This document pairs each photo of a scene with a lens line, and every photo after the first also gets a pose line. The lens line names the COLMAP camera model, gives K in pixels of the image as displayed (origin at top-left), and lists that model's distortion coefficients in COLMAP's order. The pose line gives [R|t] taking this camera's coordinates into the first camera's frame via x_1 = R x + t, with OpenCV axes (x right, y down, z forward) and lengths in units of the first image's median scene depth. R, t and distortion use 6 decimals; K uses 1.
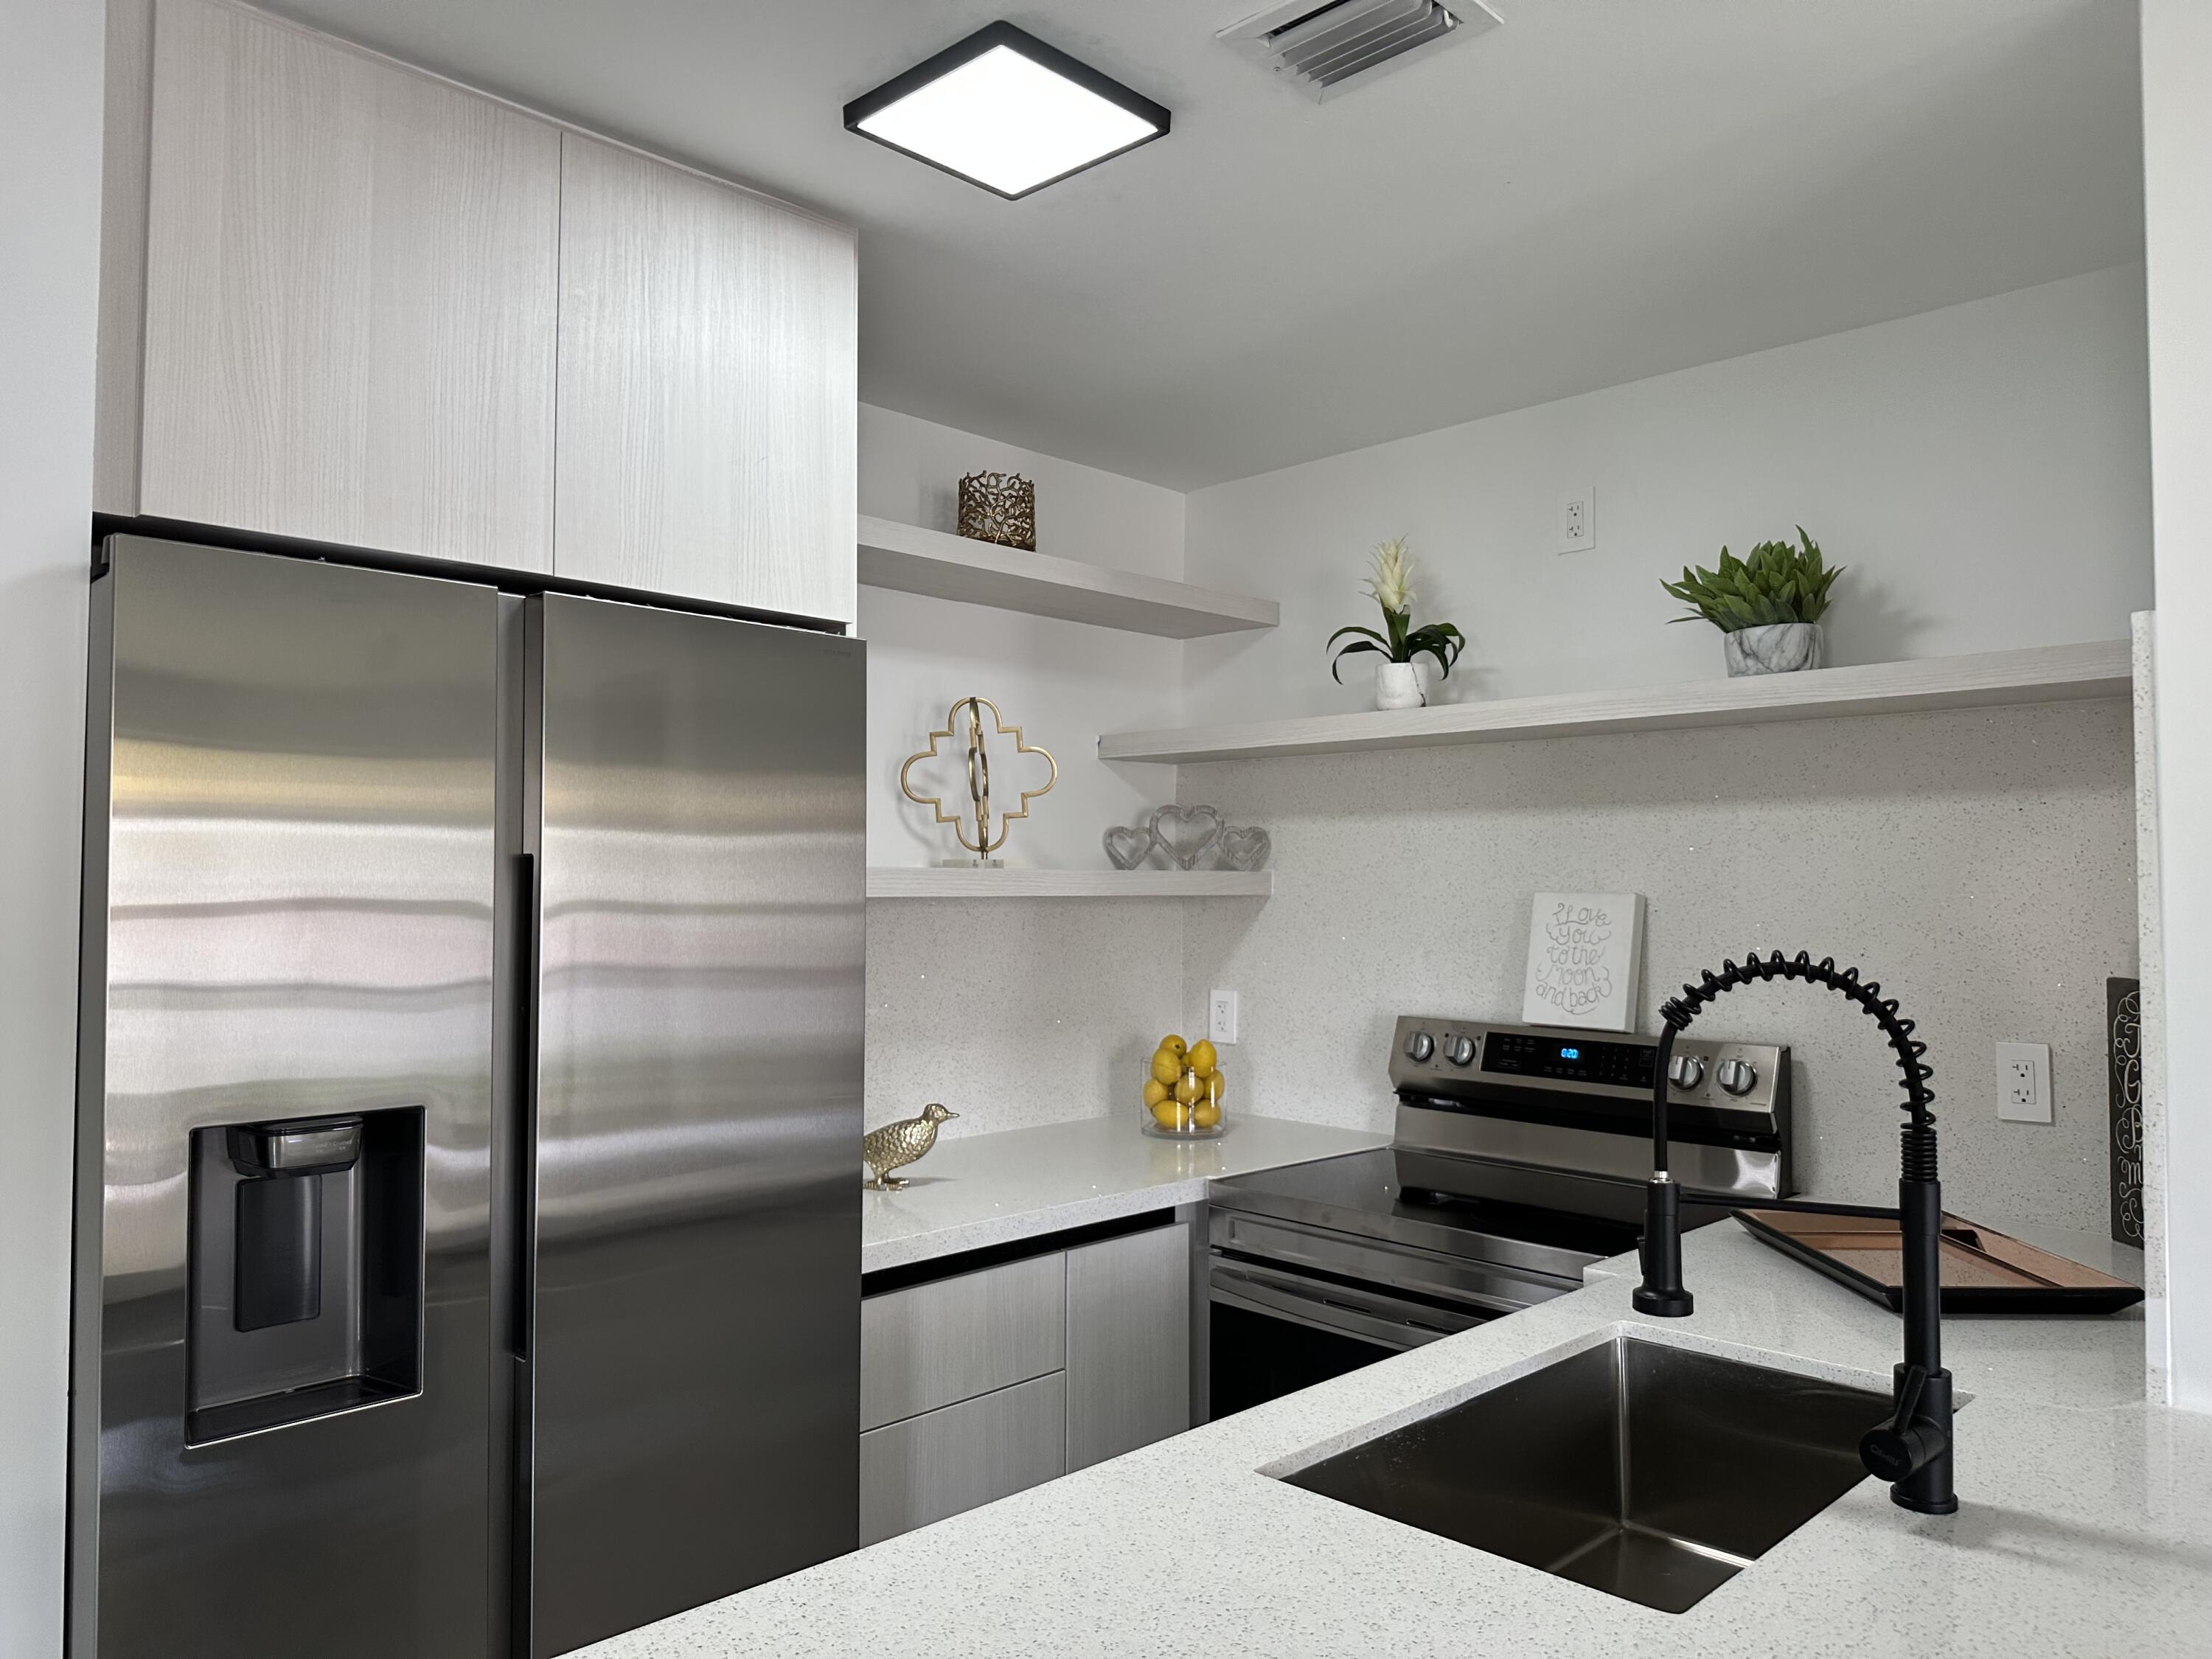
lens RADIAL K [[1549.0, 0, 1097.6], [0, 1549.0, 817.3], [0, 0, 1]] dist [0.102055, -0.152911]
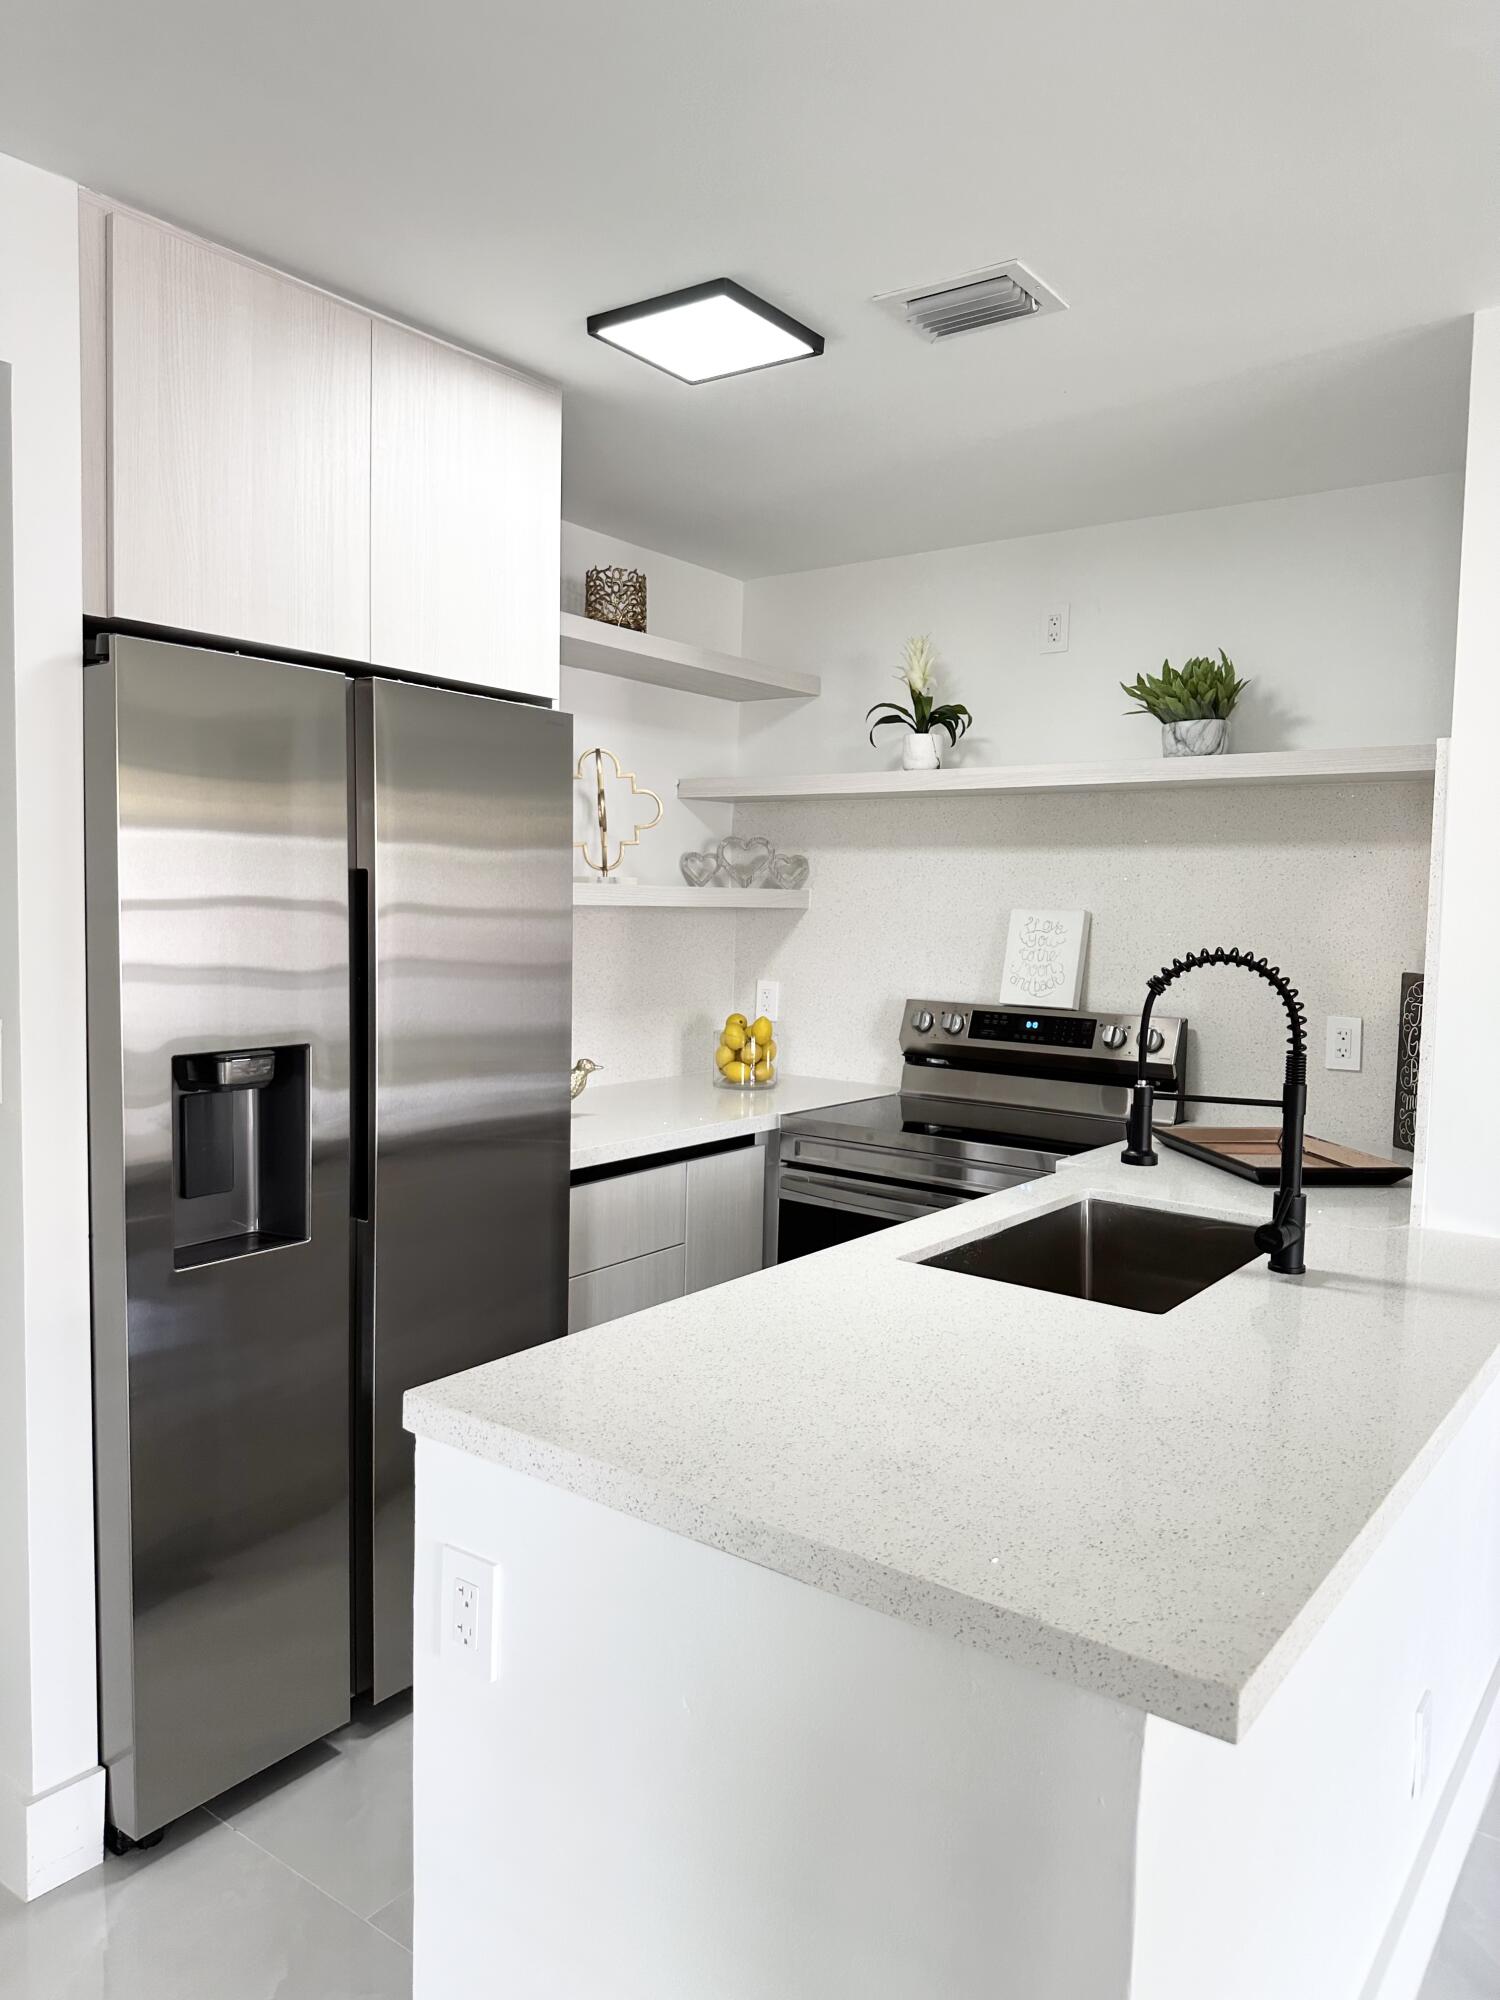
lens RADIAL K [[1398.5, 0, 735.5], [0, 1398.5, 990.9], [0, 0, 1]] dist [0.104138, -0.155778]
pose [[0.990517, 0.009688, 0.137051, -0.127093], [-0.024873, 0.993672, 0.109529, -0.008946], [-0.135122, -0.111899, 0.984490, -0.182335]]
